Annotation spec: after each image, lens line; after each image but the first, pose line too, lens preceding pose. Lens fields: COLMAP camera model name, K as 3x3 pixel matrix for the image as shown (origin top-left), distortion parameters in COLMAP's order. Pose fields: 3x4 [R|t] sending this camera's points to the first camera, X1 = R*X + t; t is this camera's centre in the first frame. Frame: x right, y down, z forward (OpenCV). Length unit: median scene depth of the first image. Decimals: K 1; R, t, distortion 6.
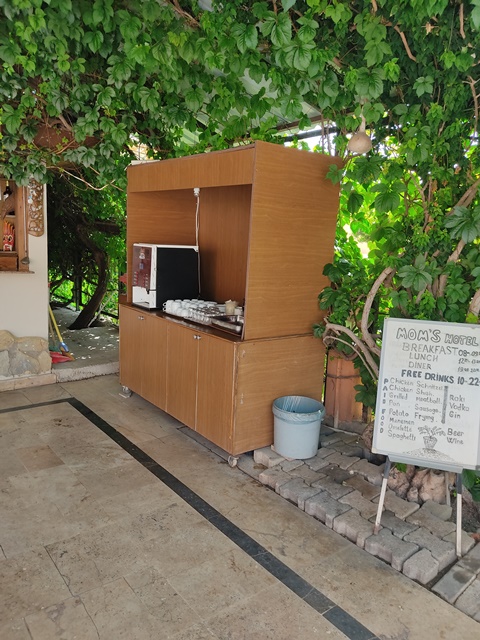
lens RADIAL K [[496.4, 0, 242.8], [0, 496.4, 315.7], [0, 0, 1]] dist [0.054207, -0.011836]
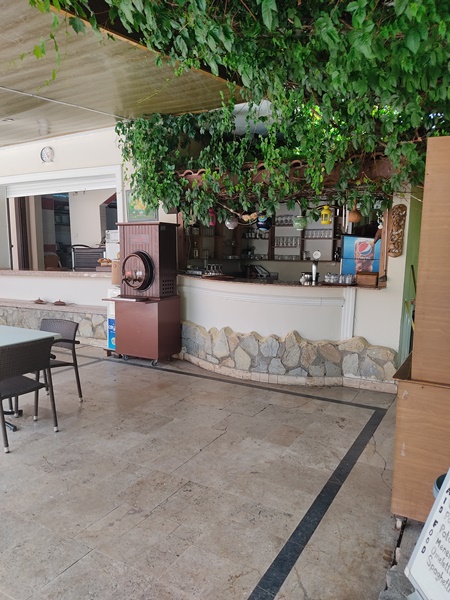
lens RADIAL K [[465.3, 0, 227.7], [0, 465.3, 305.2], [0, 0, 1]] dist [0.054207, -0.011836]
pose [[0.408730, 0.096447, -0.907545, 0.501745], [-0.144039, 0.988755, 0.040207, -0.055417], [0.901217, 0.114289, 0.418026, 0.328094]]
